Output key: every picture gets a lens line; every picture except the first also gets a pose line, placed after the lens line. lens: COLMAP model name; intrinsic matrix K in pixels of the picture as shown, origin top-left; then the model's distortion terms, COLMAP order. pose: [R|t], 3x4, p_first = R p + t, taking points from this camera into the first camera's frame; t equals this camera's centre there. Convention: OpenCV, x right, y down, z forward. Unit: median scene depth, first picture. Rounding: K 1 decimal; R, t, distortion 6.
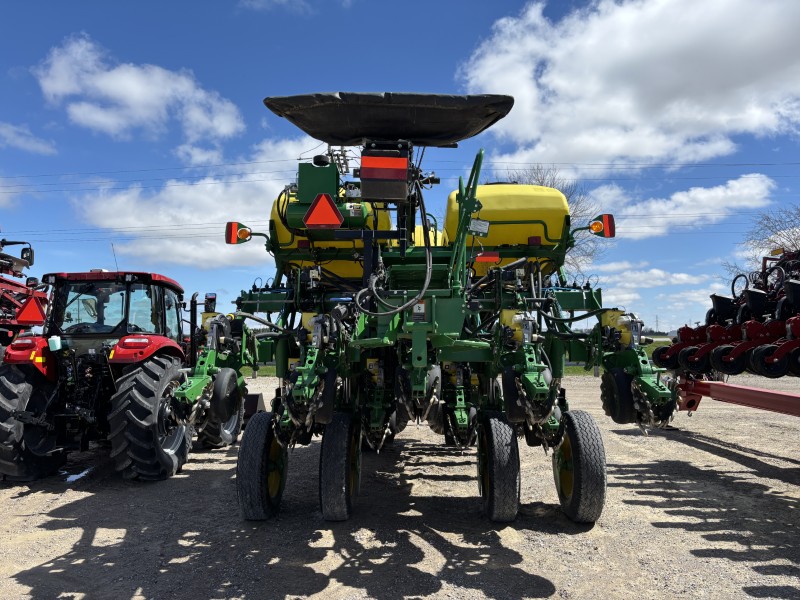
lens RADIAL K [[601.8, 0, 398.9], [0, 601.8, 304.7], [0, 0, 1]] dist [0.003433, 0.002293]
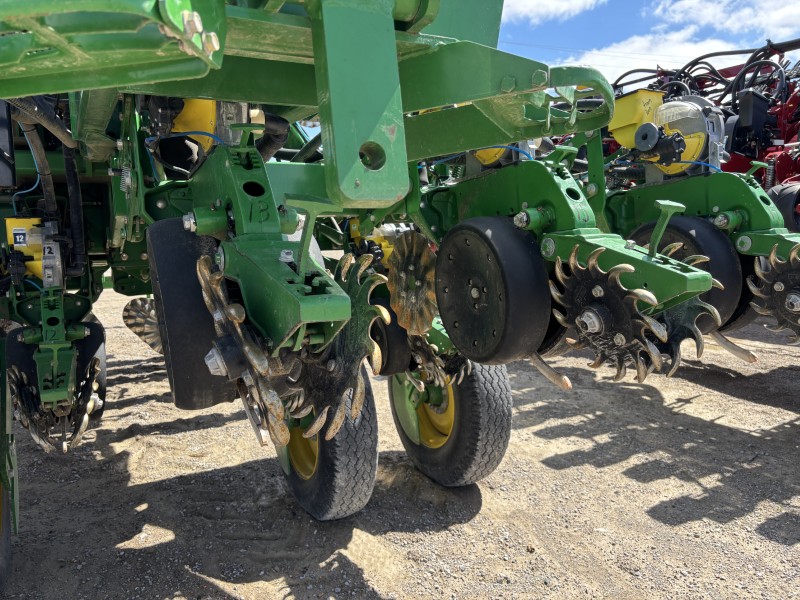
lens RADIAL K [[601.8, 0, 398.9], [0, 601.8, 304.7], [0, 0, 1]] dist [0.003433, 0.002293]
pose [[0.862588, -0.082293, 0.499169, -0.024894], [-0.021933, 0.979670, 0.199411, 0.046352], [-0.505431, -0.182958, 0.843247, 0.401409]]
